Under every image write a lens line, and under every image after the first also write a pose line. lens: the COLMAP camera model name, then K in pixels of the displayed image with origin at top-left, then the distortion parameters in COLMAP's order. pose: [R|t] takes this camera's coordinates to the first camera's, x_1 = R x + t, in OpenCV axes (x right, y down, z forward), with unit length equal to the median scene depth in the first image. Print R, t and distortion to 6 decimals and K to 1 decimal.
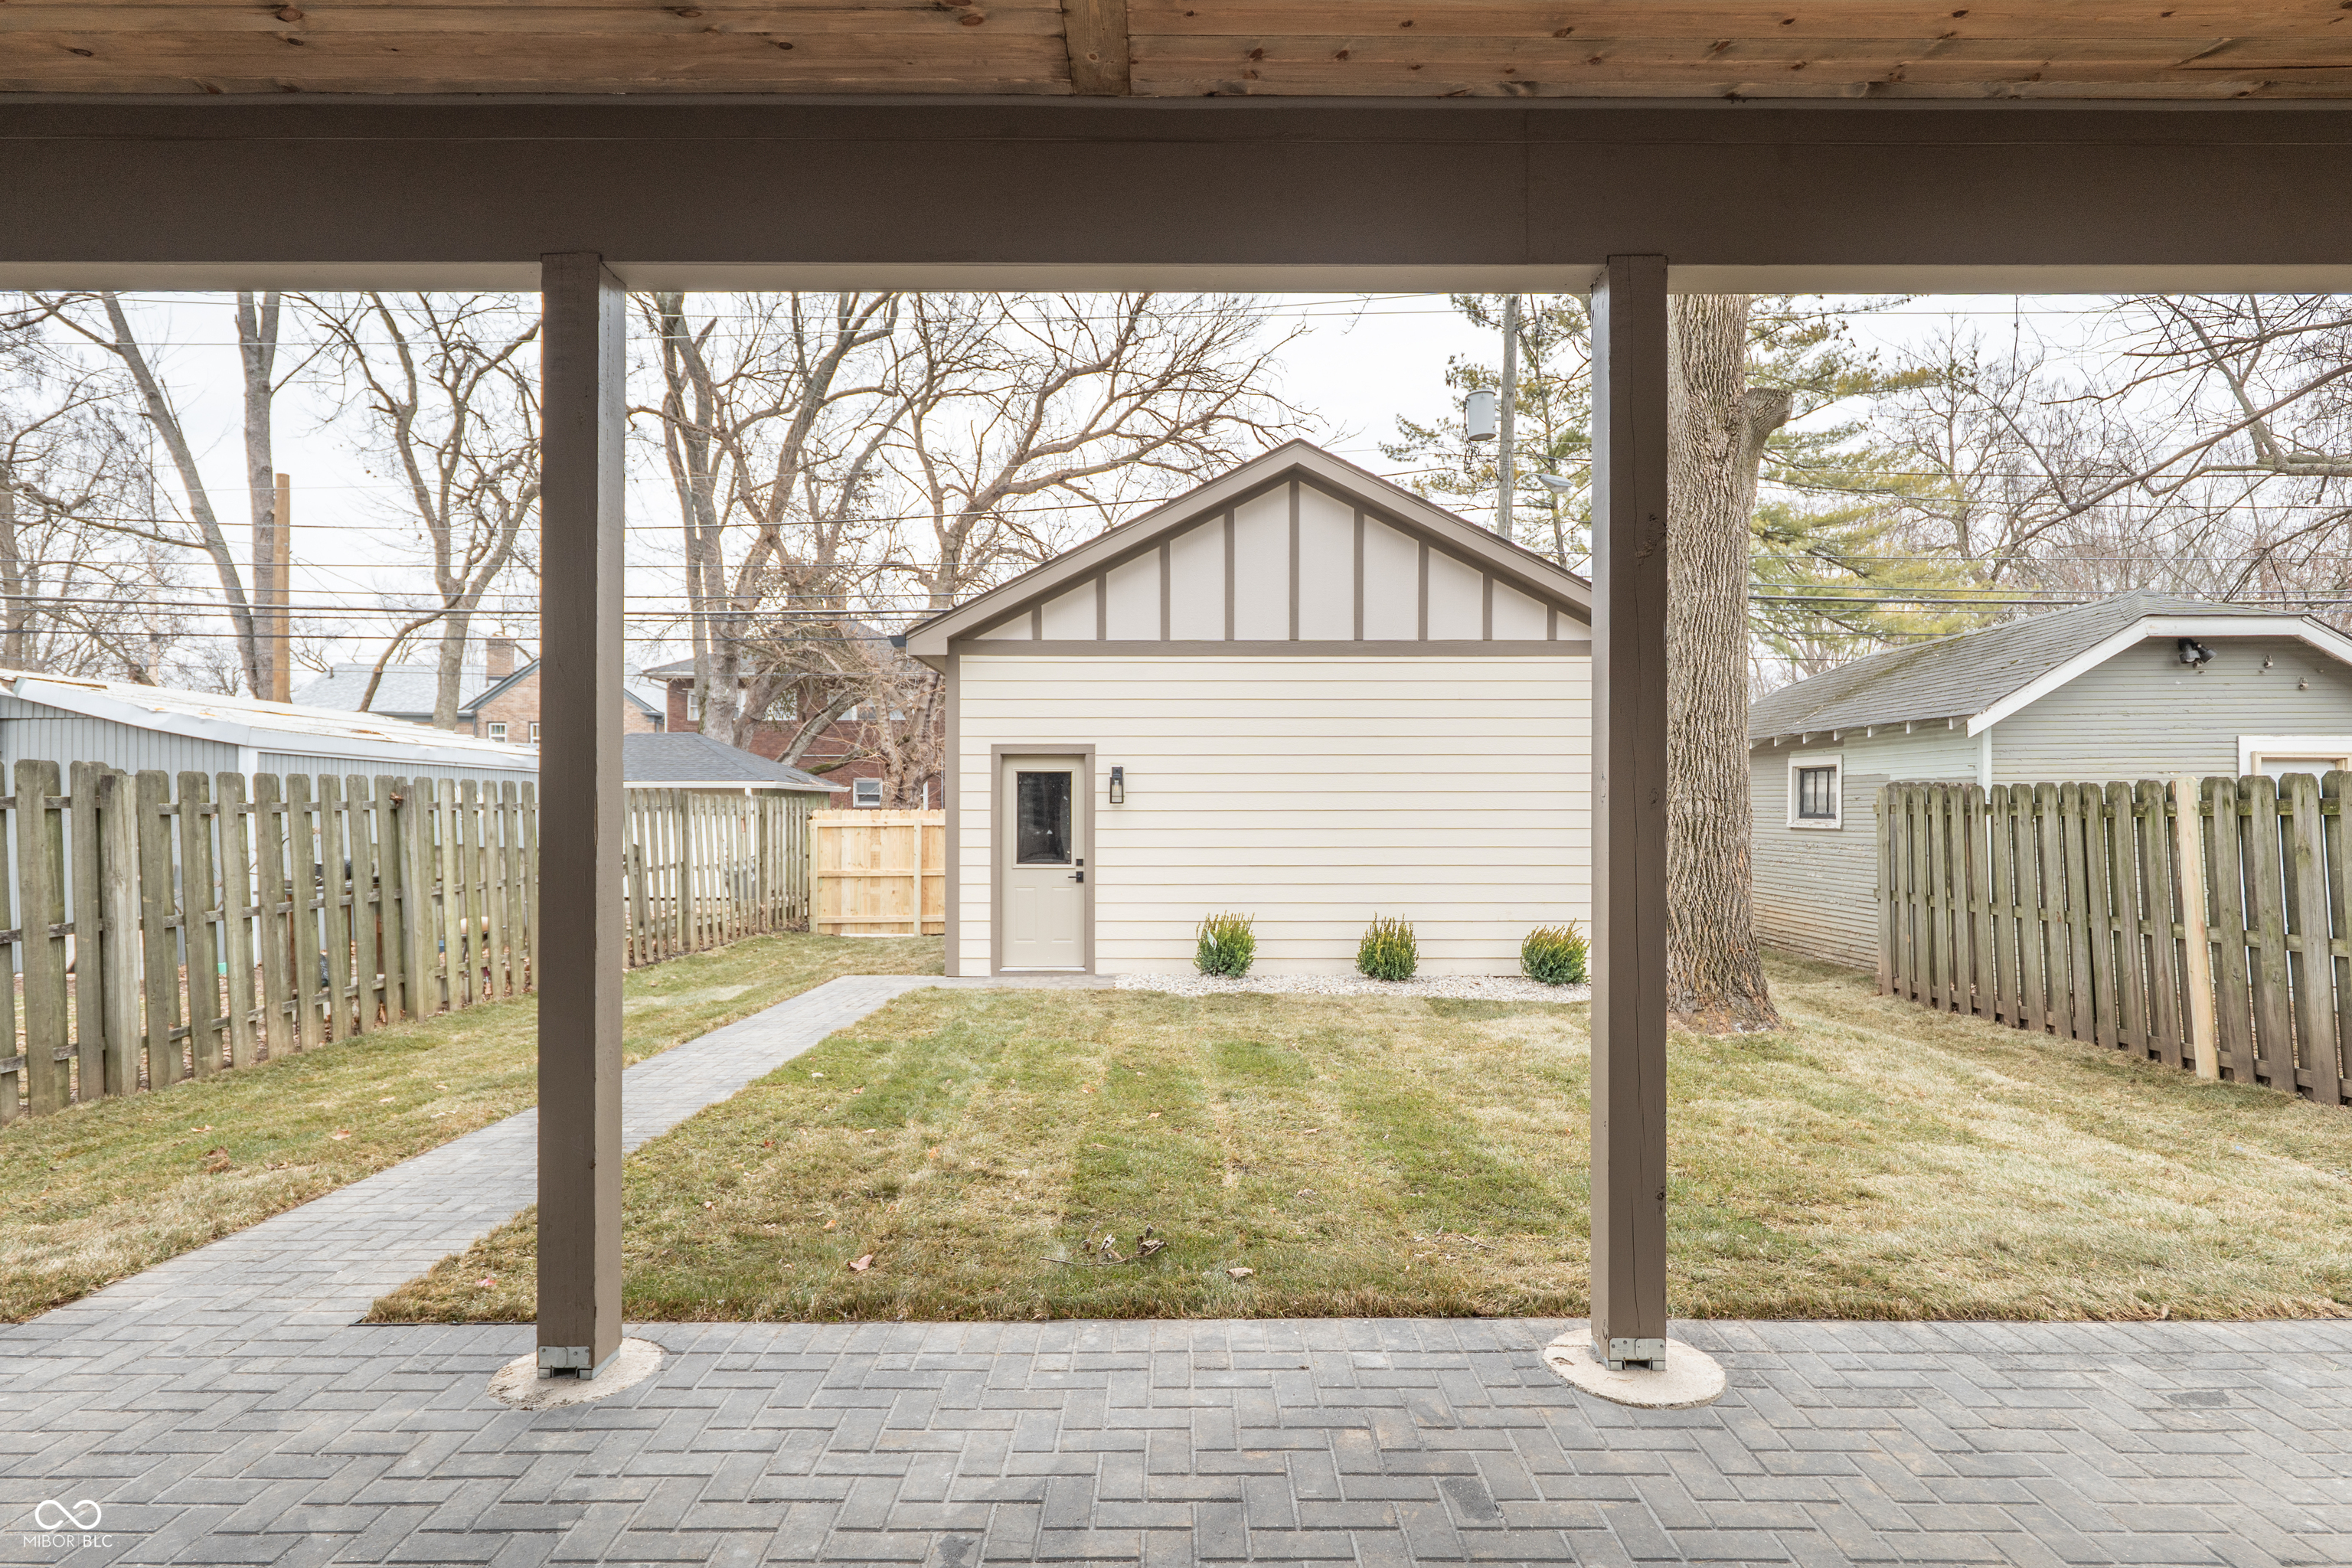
lens RADIAL K [[1134.9, 0, 1179.4], [0, 1134.9, 782.7], [0, 0, 1]] dist [-0.007897, -0.000568]
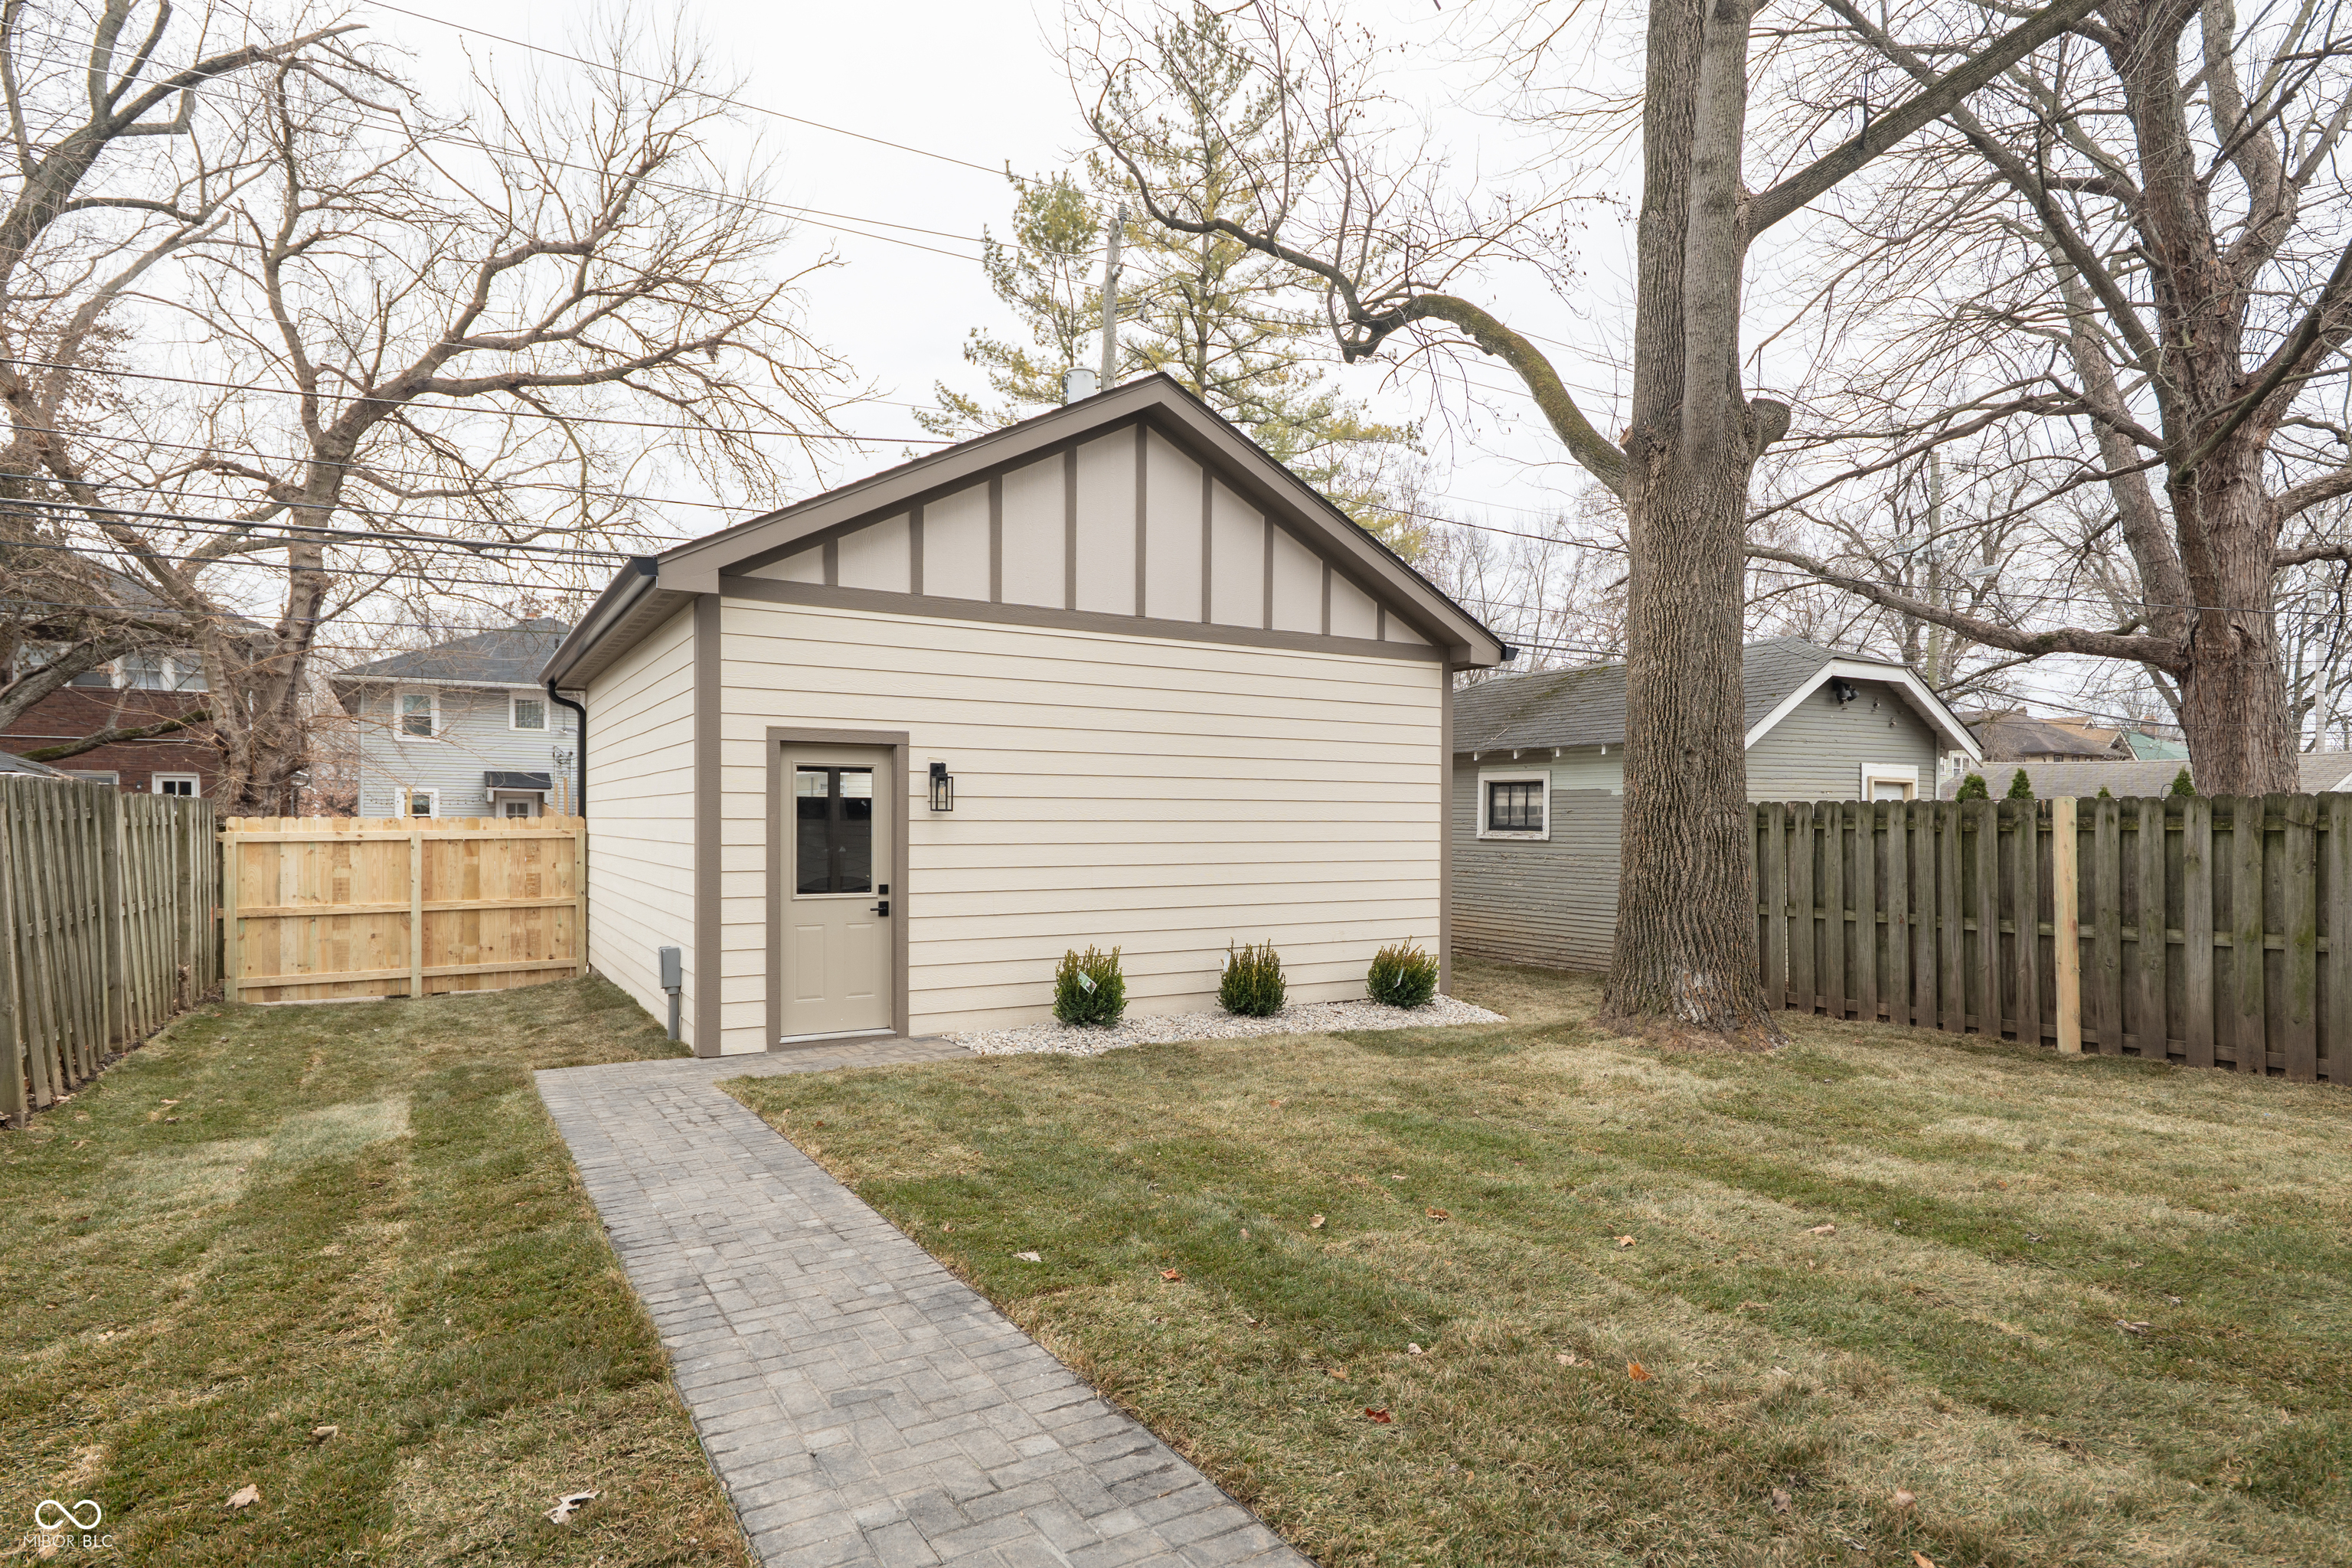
lens RADIAL K [[1198.3, 0, 1214.5], [0, 1198.3, 819.4], [0, 0, 1]] dist [-0.002438, 0.000550]
pose [[0.873931, 0.004561, 0.486029, -0.274251], [-0.016111, 0.999678, 0.019587, 0.004875], [-0.485783, -0.024948, 0.873723, 0.197984]]
